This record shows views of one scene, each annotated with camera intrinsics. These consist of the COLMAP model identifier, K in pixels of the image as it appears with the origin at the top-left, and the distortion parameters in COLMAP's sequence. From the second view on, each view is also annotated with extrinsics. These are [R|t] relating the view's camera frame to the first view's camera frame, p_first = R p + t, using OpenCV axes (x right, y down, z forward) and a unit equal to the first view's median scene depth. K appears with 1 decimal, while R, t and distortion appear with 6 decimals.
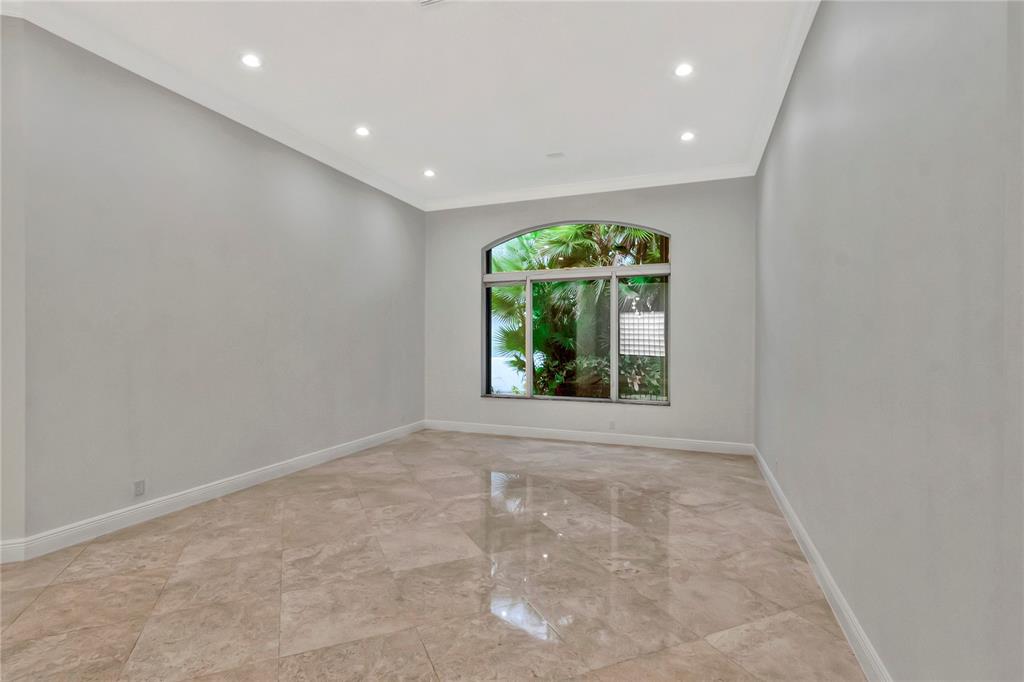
lens RADIAL K [[485.1, 0, 487.7], [0, 485.1, 339.7], [0, 0, 1]] dist [-0.000359, -0.001350]
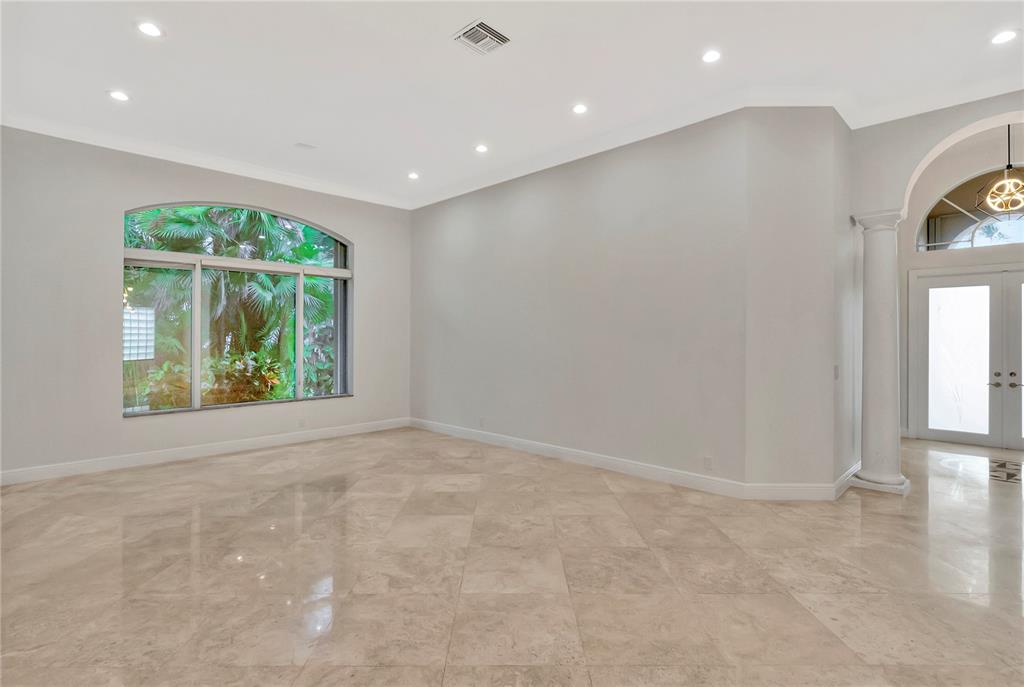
lens RADIAL K [[485.1, 0, 515.0], [0, 485.1, 339.9], [0, 0, 1]] dist [-0.000359, -0.001350]
pose [[0.399840, -0.002636, 0.916581, -0.878135], [0.001374, 0.999996, 0.002277, -0.000953], [-0.916584, 0.000349, 0.399842, 0.336801]]
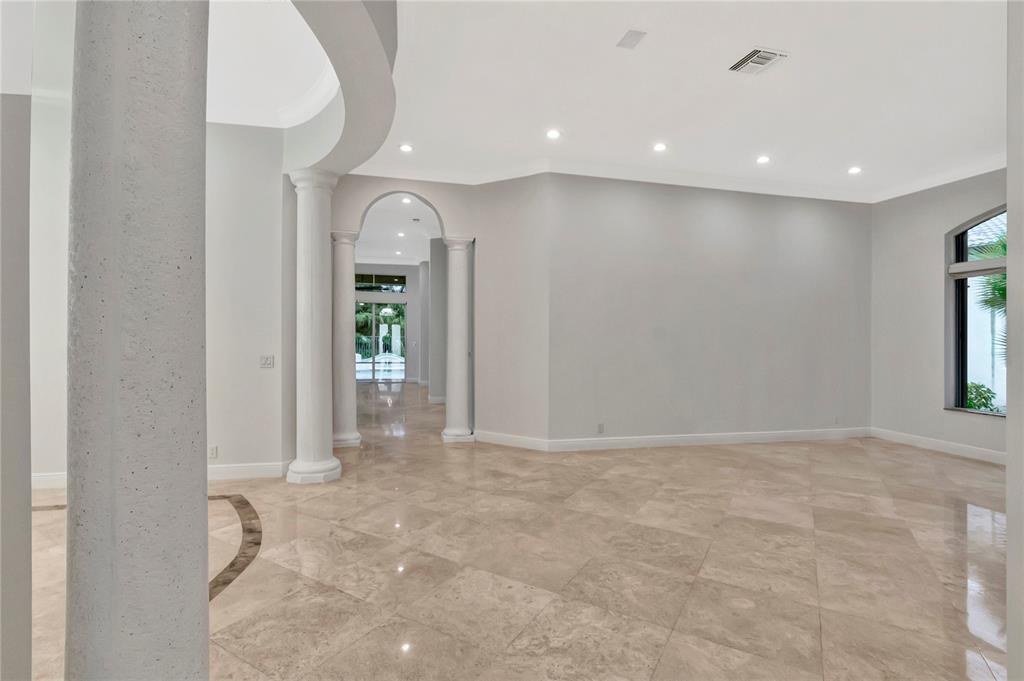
lens RADIAL K [[485.1, 0, 513.2], [0, 485.1, 337.9], [0, 0, 1]] dist [-0.000359, -0.001350]
pose [[0.589202, 0.006493, -0.807960, 0.391883], [-0.012992, 0.999915, -0.001439, 0.008031], [0.807881, 0.011344, 0.589236, -0.187242]]
